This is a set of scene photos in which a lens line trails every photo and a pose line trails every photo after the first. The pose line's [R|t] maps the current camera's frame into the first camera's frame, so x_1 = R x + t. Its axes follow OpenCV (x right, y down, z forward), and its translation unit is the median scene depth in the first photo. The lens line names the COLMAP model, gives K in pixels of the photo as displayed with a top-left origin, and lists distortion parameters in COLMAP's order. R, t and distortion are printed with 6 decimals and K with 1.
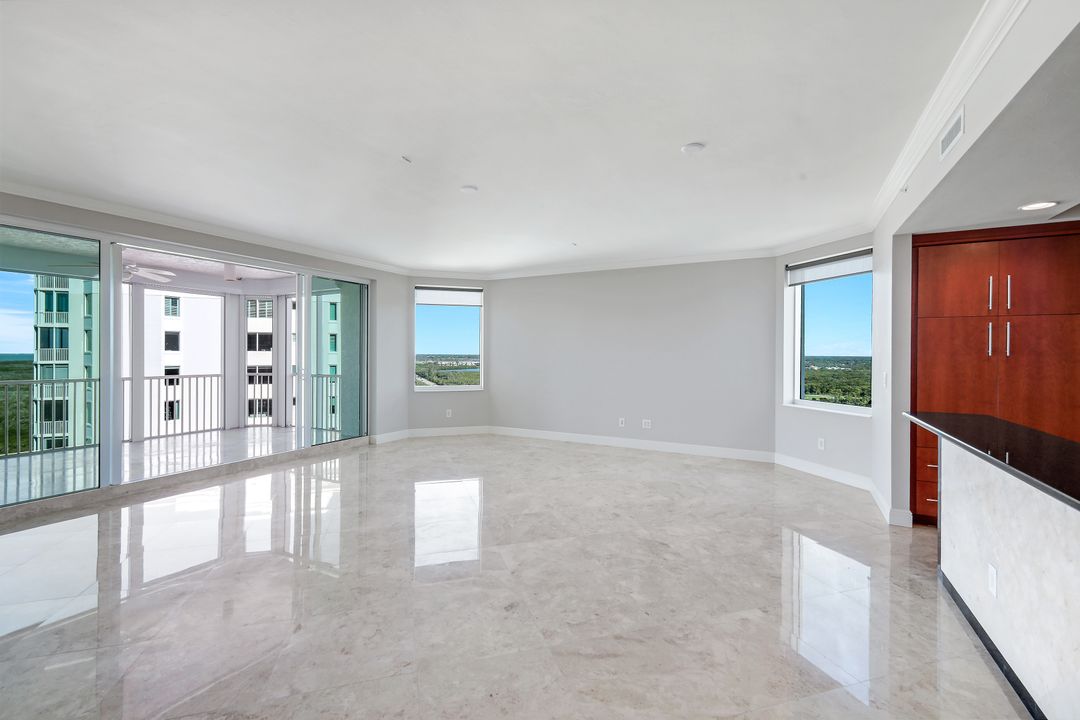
lens RADIAL K [[465.8, 0, 539.5], [0, 465.8, 354.3], [0, 0, 1]] dist [0.010260, 0.000248]
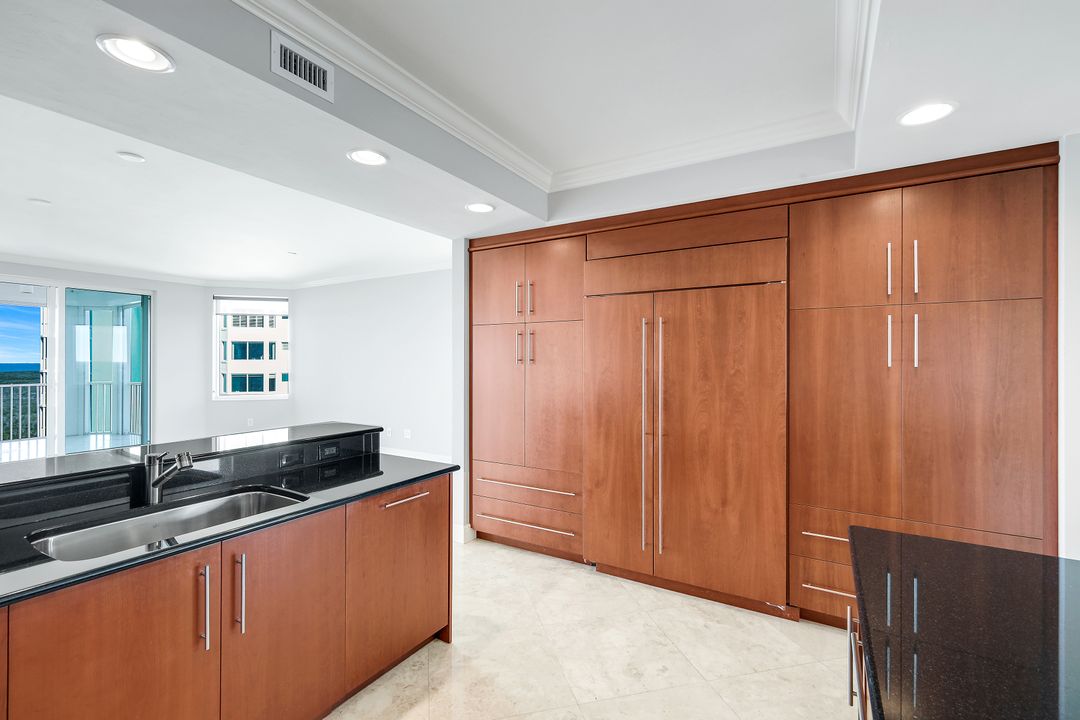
lens RADIAL K [[479.1, 0, 536.1], [0, 479.1, 357.8], [0, 0, 1]] dist [0.006294, -0.001398]
pose [[0.997046, -0.006102, -0.076563, 1.049848], [0.005662, 0.999966, -0.005967, -0.004752], [0.076597, 0.005516, 0.997047, 0.028457]]
